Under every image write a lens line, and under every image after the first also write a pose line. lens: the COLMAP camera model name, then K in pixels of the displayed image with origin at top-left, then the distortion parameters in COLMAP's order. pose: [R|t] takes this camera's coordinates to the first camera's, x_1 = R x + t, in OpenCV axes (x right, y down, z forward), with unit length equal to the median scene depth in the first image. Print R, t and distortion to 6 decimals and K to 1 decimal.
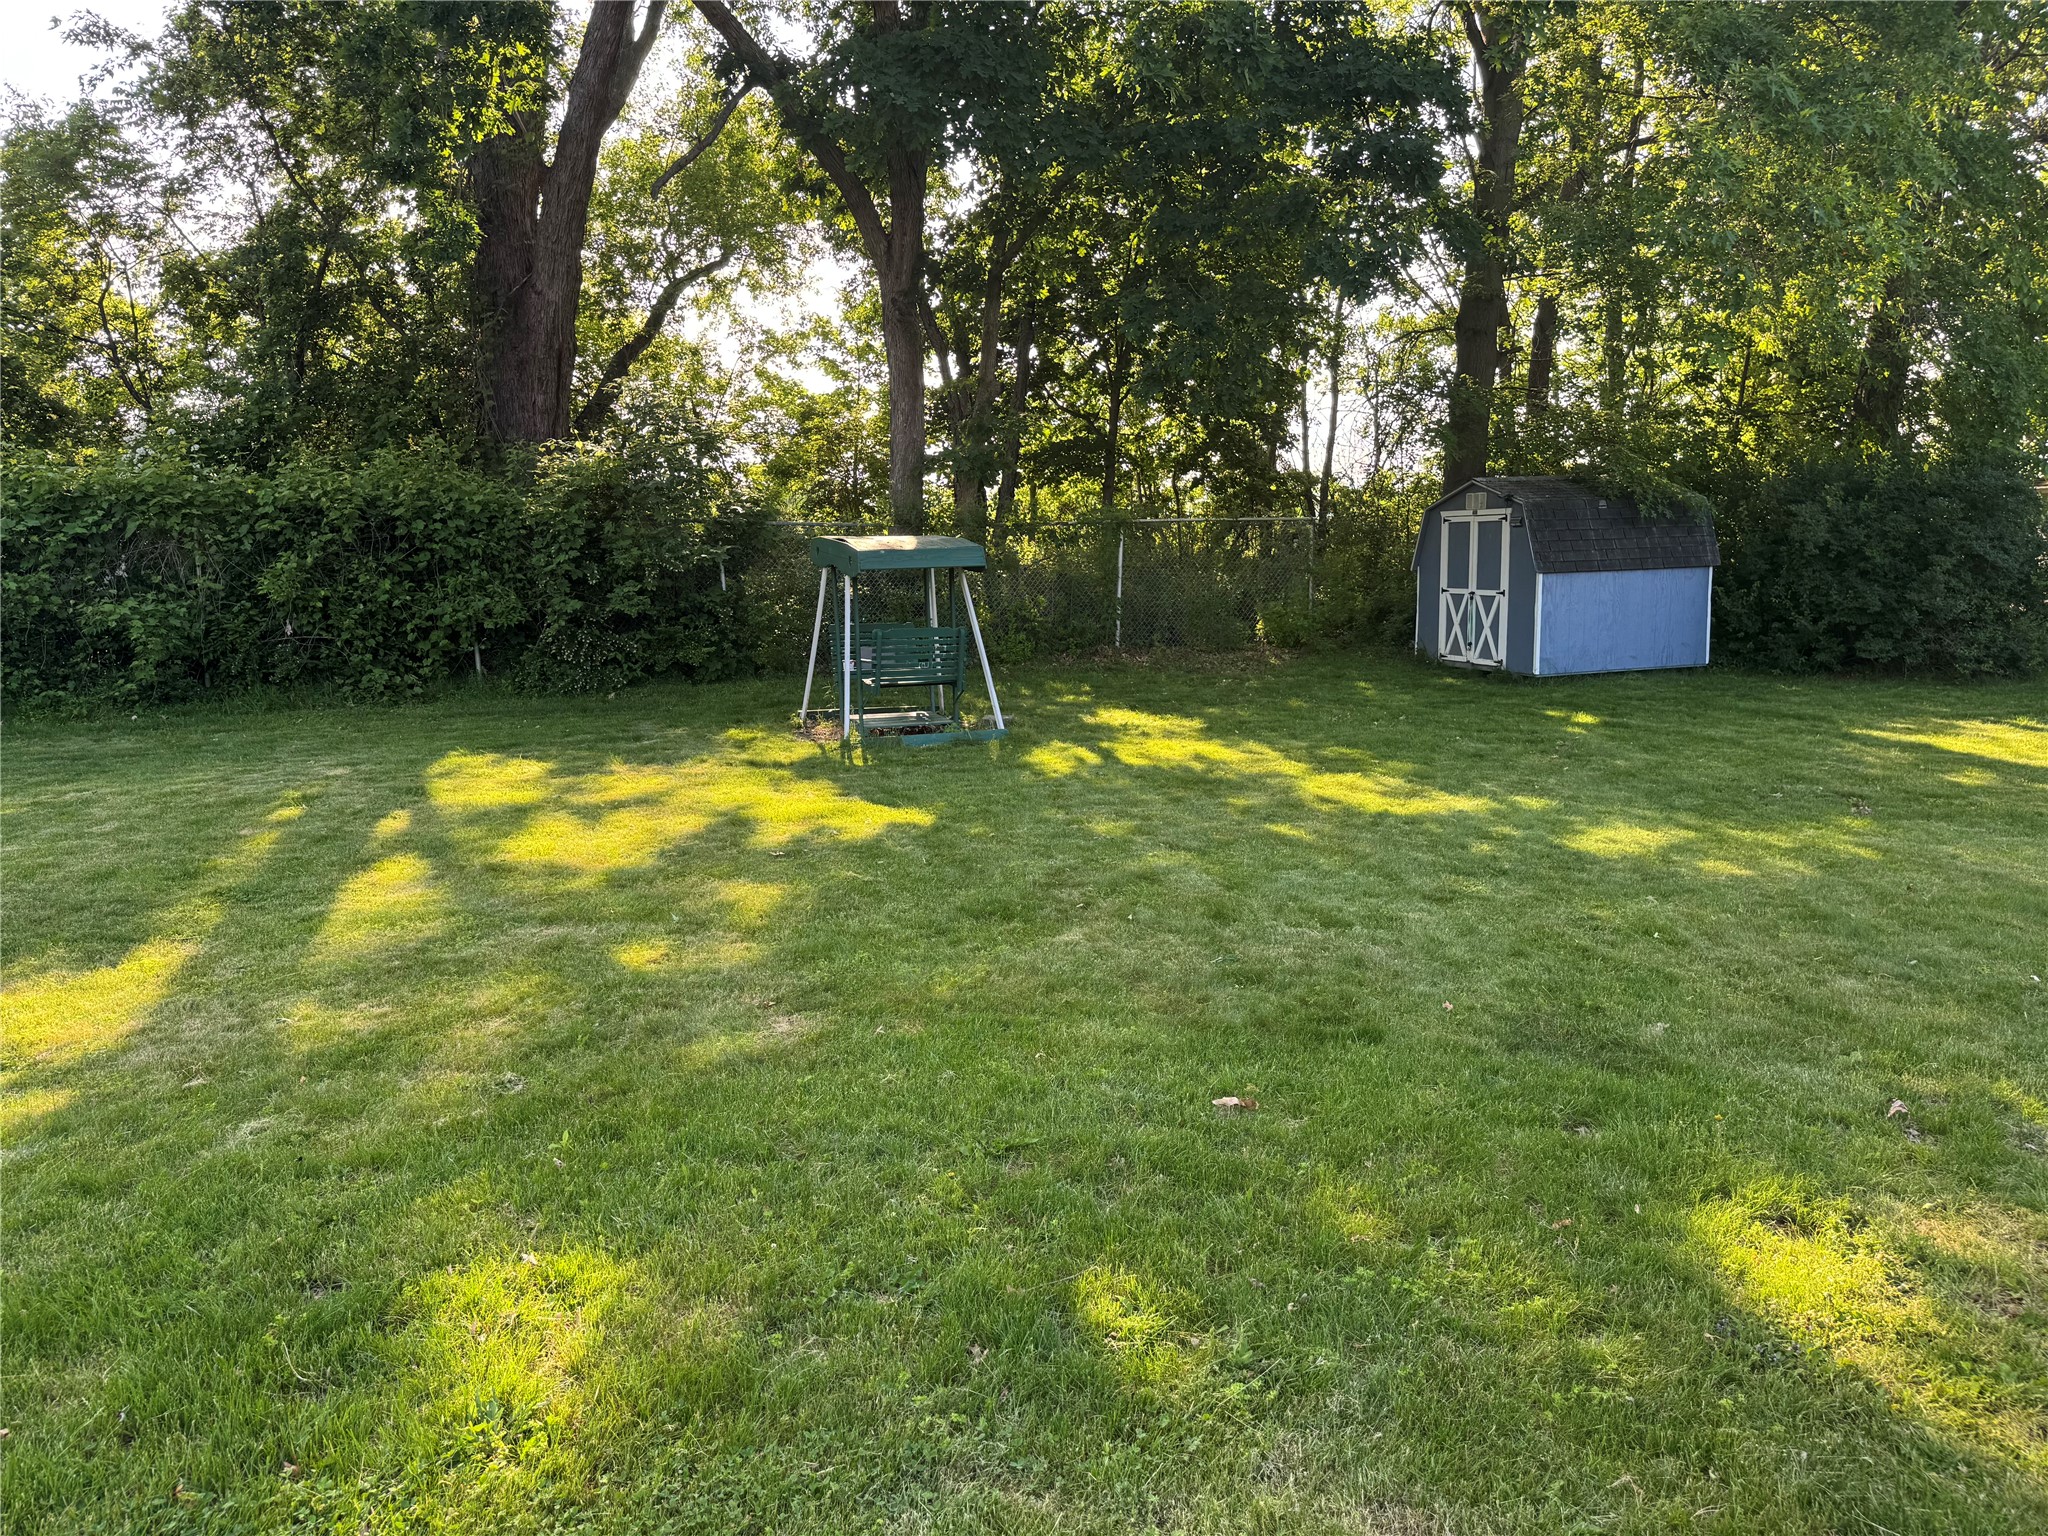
lens RADIAL K [[1456.9, 0, 1020.1], [0, 1456.9, 792.0], [0, 0, 1]] dist [0.032632, -0.023620]
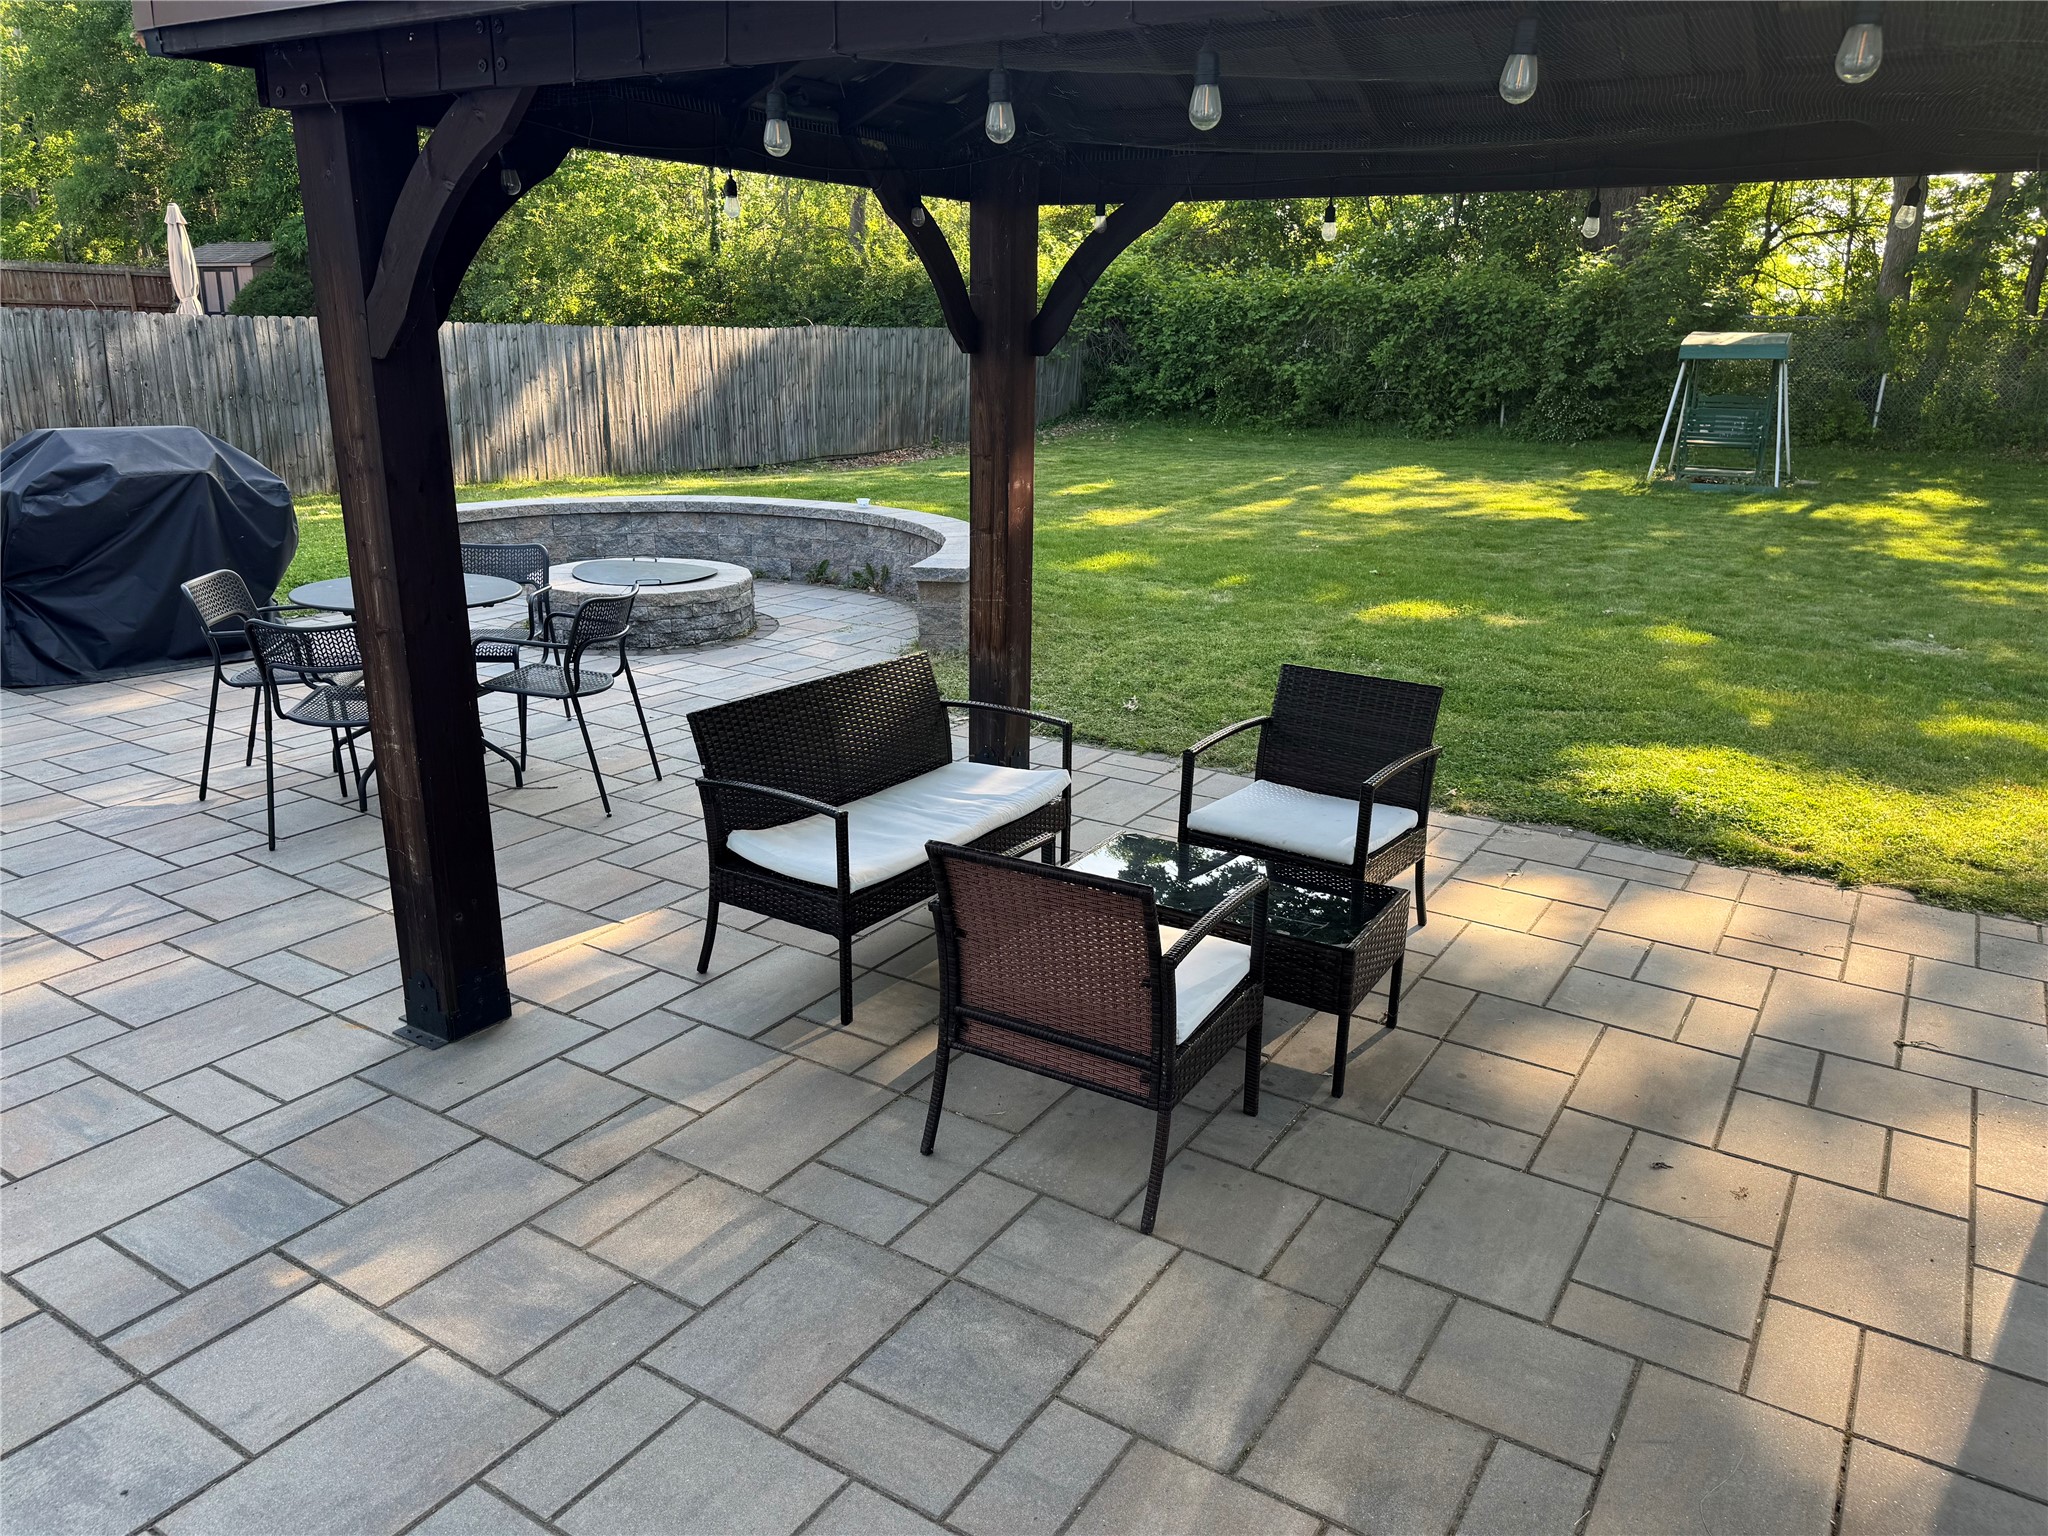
lens RADIAL K [[1433.7, 0, 1028.3], [0, 1433.7, 774.5], [0, 0, 1]] dist [0.091190, -0.117896]
pose [[0.666492, 0.244779, -0.704181, 0.431647], [-0.140049, 0.968854, 0.204227, 0.029009], [0.732239, -0.037496, 0.680015, -0.342905]]
